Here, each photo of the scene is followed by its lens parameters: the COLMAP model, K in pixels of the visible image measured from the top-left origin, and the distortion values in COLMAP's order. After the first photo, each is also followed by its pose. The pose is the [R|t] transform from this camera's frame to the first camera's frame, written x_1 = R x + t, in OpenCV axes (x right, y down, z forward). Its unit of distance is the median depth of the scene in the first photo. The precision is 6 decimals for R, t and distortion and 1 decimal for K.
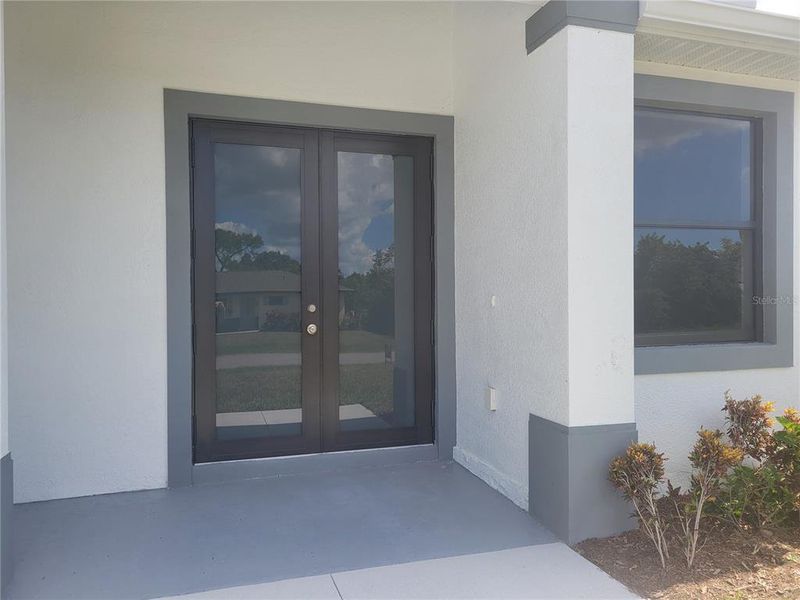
lens RADIAL K [[604.1, 0, 396.6], [0, 604.1, 300.7], [0, 0, 1]] dist [0.038540, -0.001765]
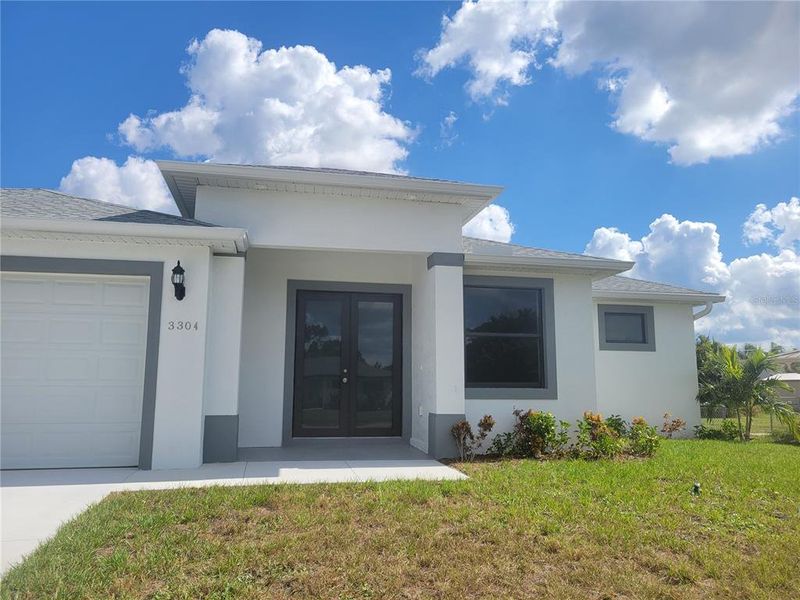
lens RADIAL K [[604.1, 0, 396.6], [0, 604.1, 300.7], [0, 0, 1]] dist [0.038540, -0.001765]
pose [[0.994391, -0.001256, -0.105758, 0.308455], [-0.014038, 0.989516, -0.143740, 0.080579], [0.104830, 0.144418, 0.983948, -1.316094]]
